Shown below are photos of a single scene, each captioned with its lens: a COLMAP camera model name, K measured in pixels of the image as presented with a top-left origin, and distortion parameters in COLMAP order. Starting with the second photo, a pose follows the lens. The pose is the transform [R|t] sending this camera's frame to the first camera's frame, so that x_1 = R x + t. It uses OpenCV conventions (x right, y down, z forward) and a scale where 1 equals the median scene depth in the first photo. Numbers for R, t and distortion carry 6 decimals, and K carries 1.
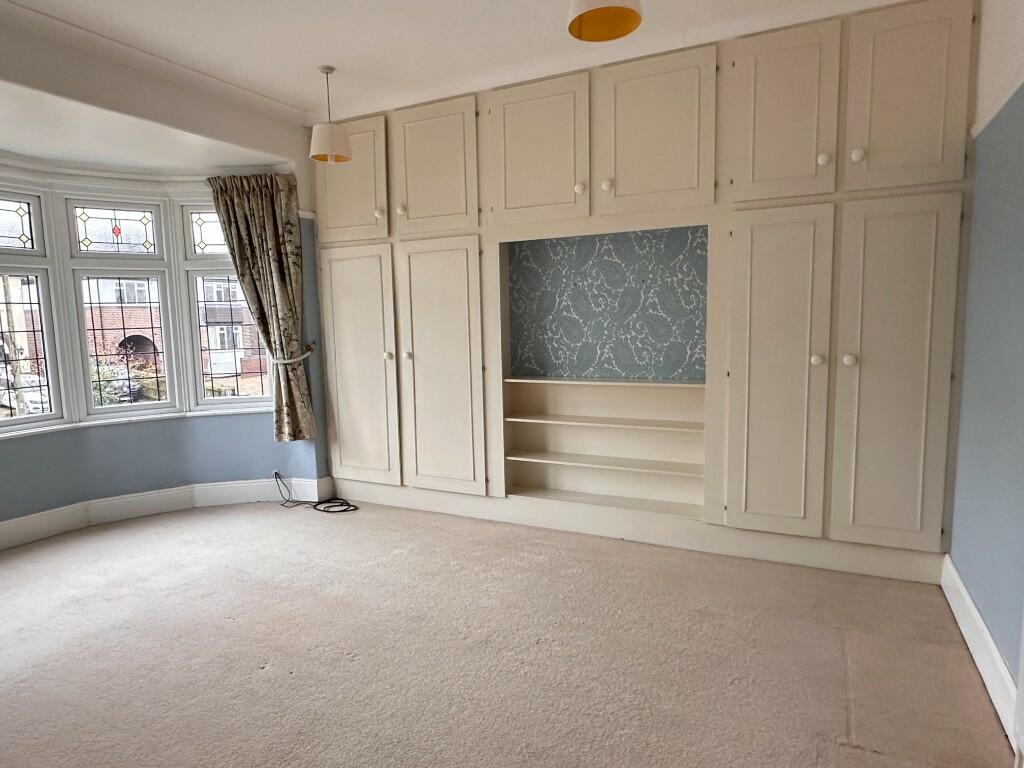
lens RADIAL K [[629.1, 0, 509.5], [0, 629.1, 385.3], [0, 0, 1]] dist [0.002651, -0.000168]
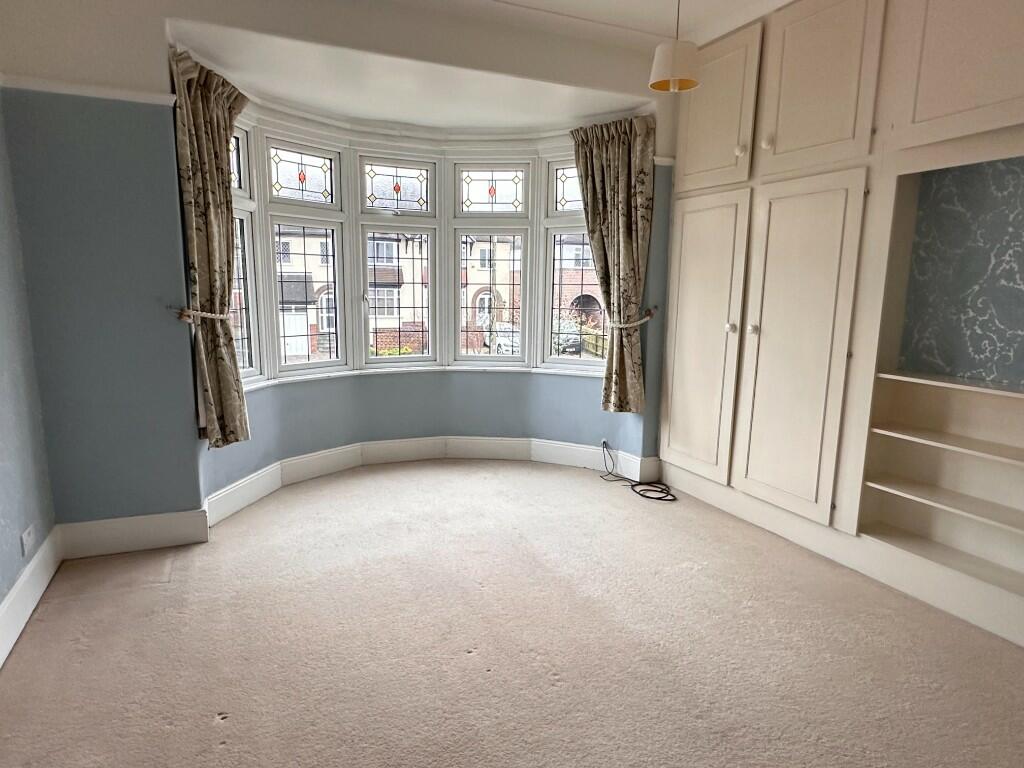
lens RADIAL K [[629.1, 0, 516.8], [0, 629.1, 388.2], [0, 0, 1]] dist [0.002651, -0.000168]
pose [[0.779411, 0.134750, -0.611850, 0.104524], [-0.097814, 0.990793, 0.093605, -0.018770], [0.618830, -0.013110, 0.785416, 0.185045]]
